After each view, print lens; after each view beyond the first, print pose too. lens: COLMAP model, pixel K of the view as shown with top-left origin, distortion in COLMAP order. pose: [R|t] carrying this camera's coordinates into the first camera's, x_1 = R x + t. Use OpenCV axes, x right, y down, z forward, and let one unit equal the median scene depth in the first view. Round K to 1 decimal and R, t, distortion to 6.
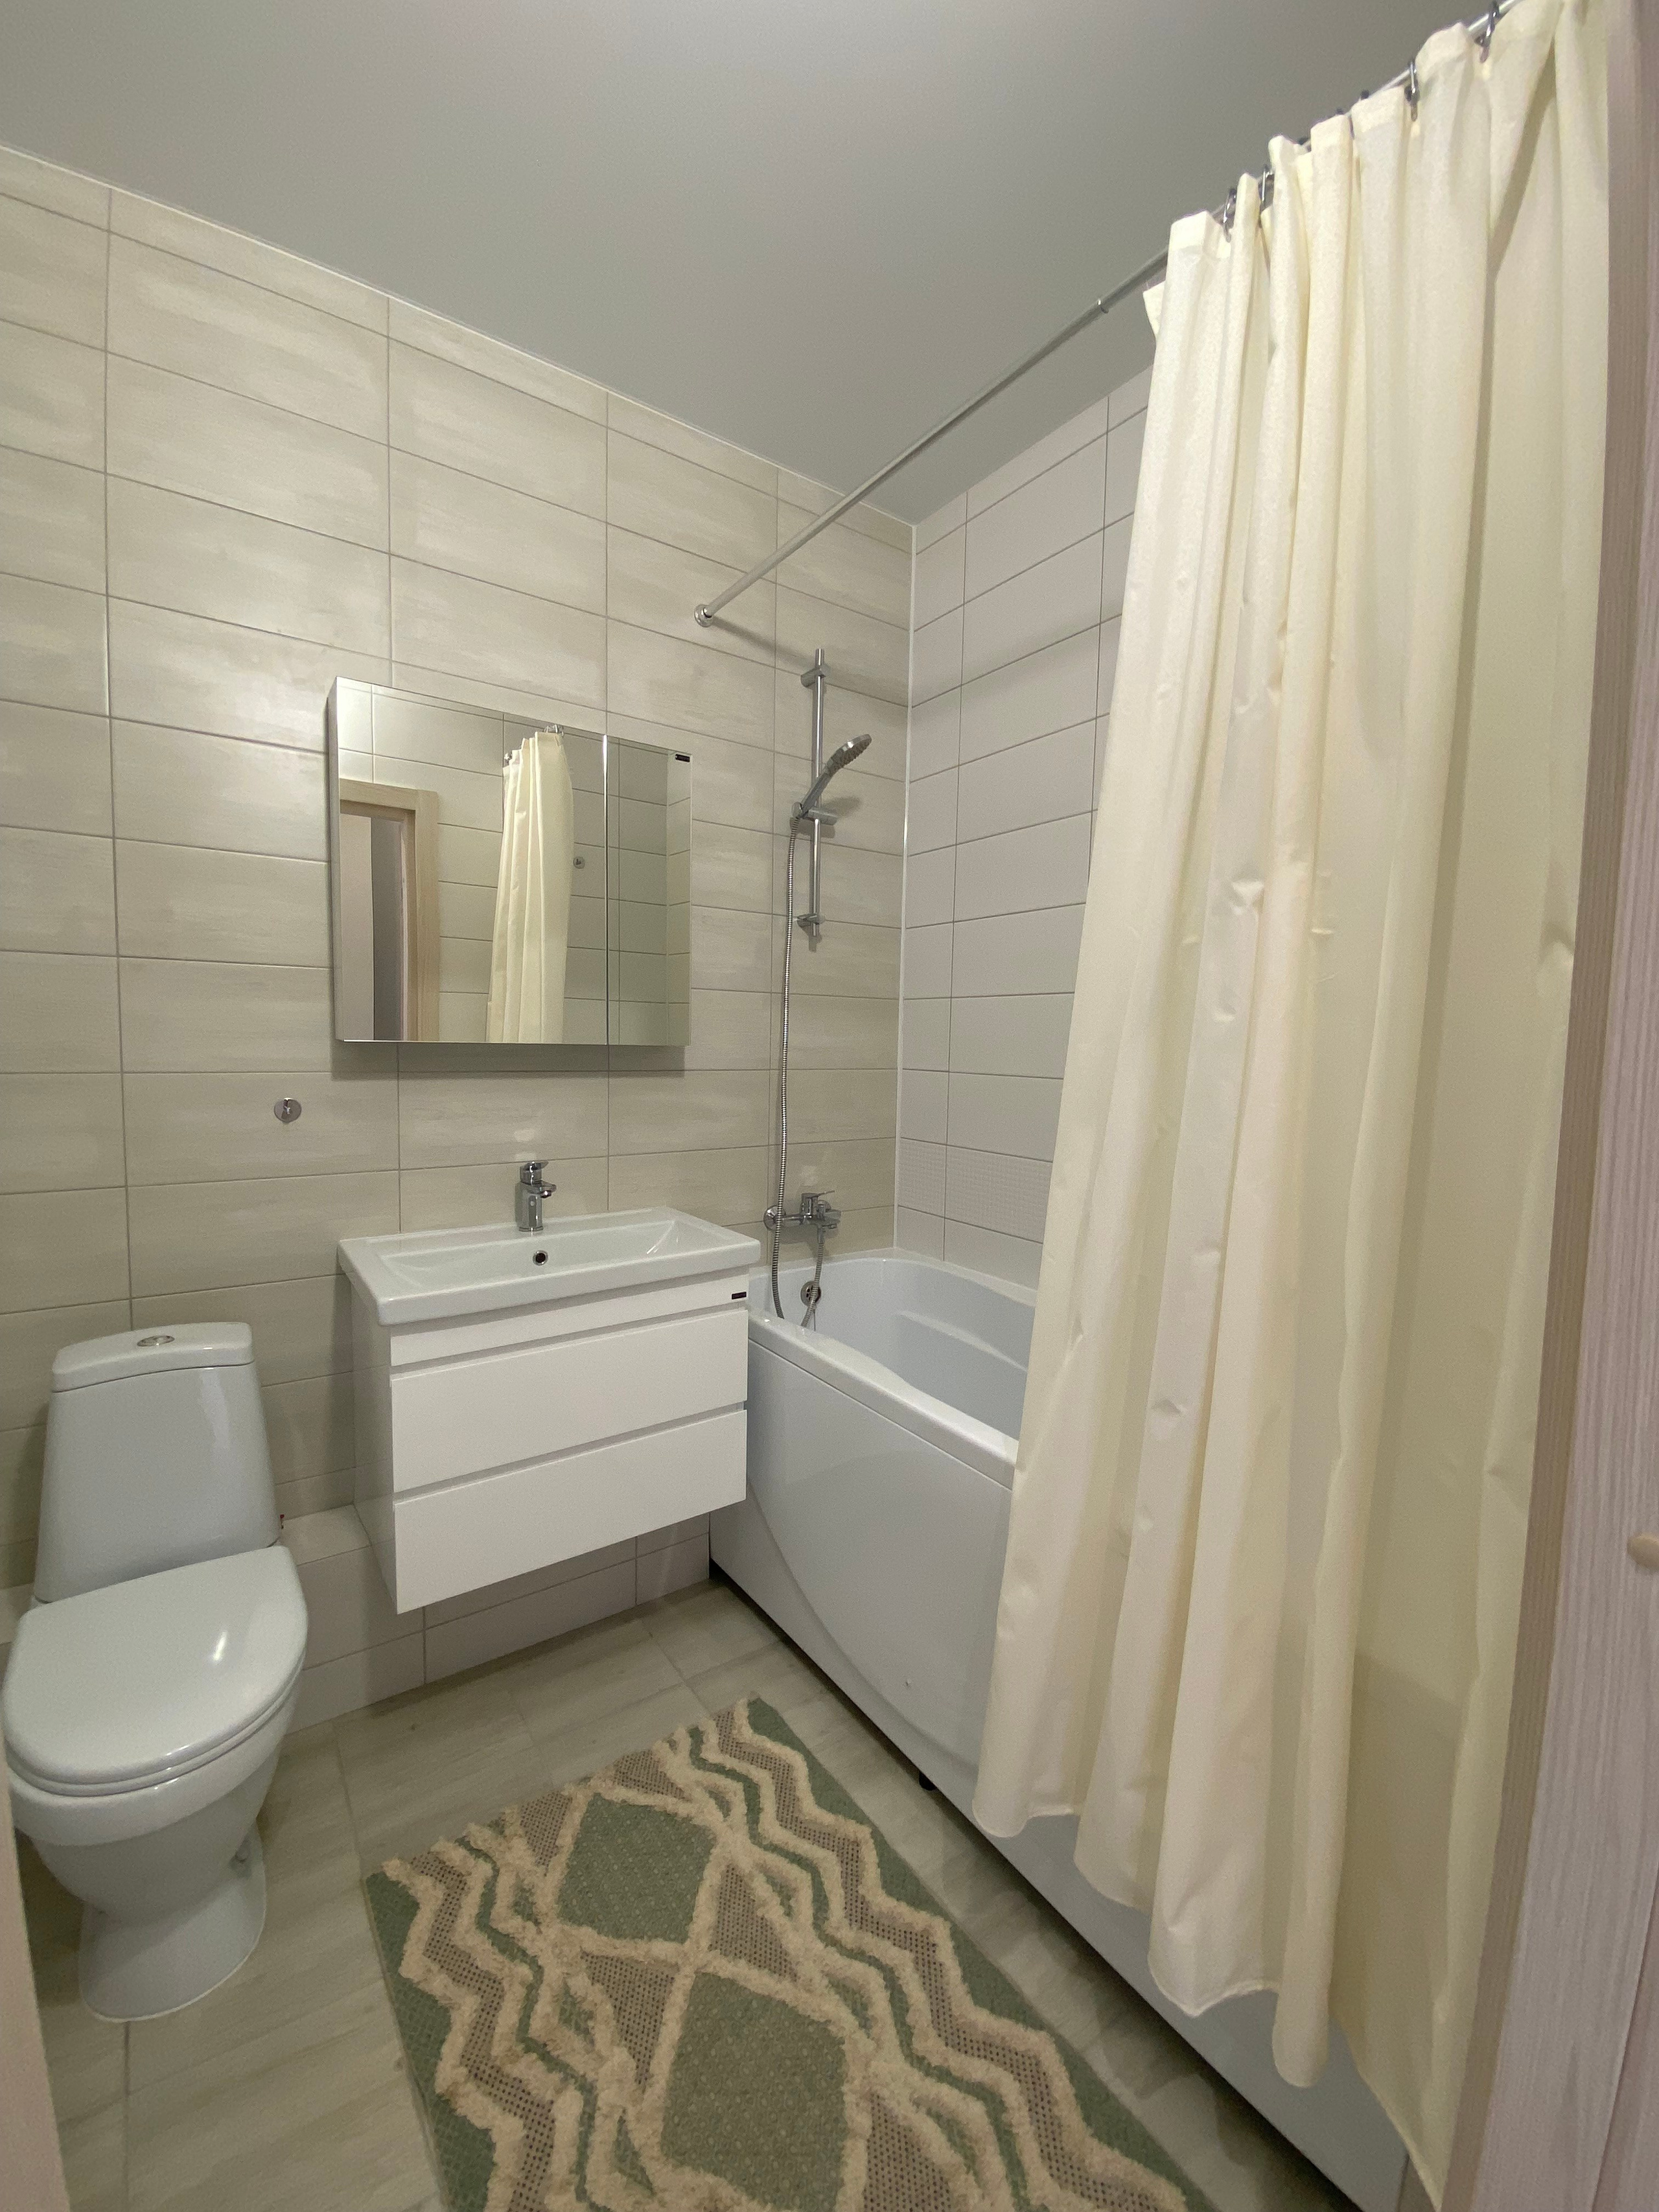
lens RADIAL K [[906.6, 0, 829.5], [0, 906.6, 1106.0], [0, 0, 1]] dist [0.000337, -0.015186]
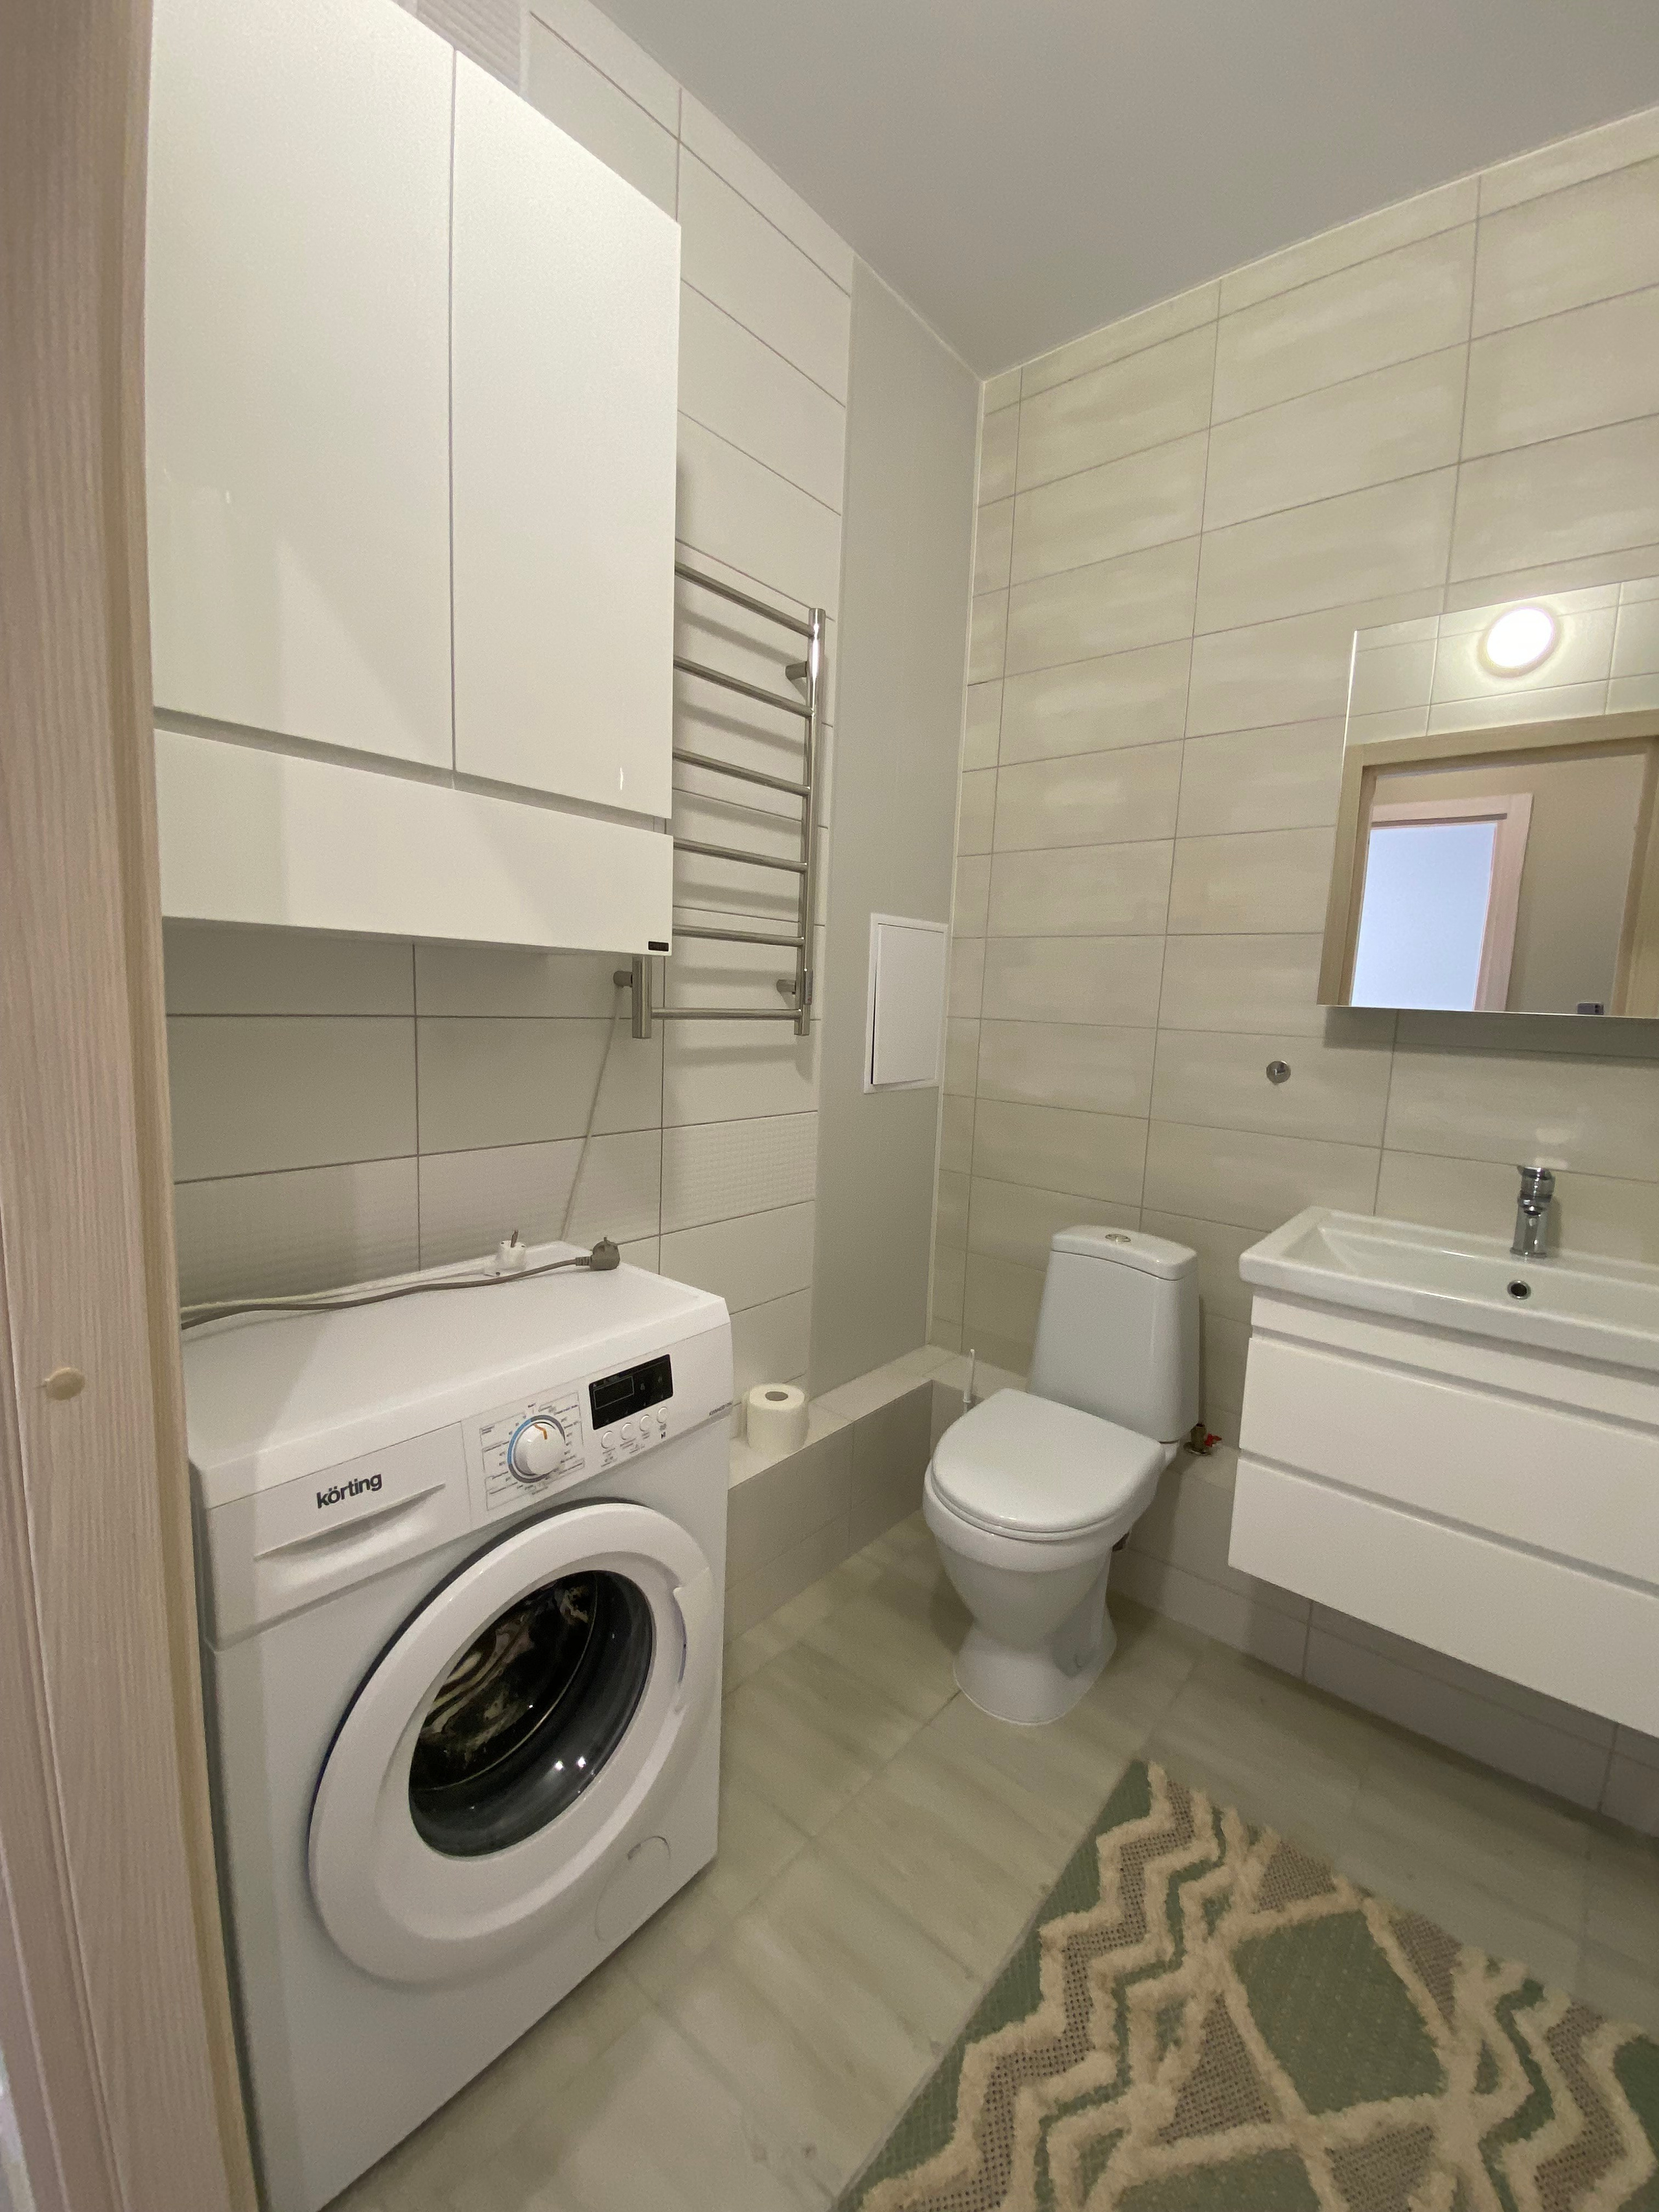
lens RADIAL K [[910.4, 0, 829.5], [0, 910.4, 1106.0], [0, 0, 1]] dist [-0.002023, -0.012778]
pose [[0.235988, 0.118086, -0.964555, 0.376006], [-0.110878, 0.989379, 0.093998, 0.003046], [0.965410, 0.084765, 0.246574, 0.292335]]
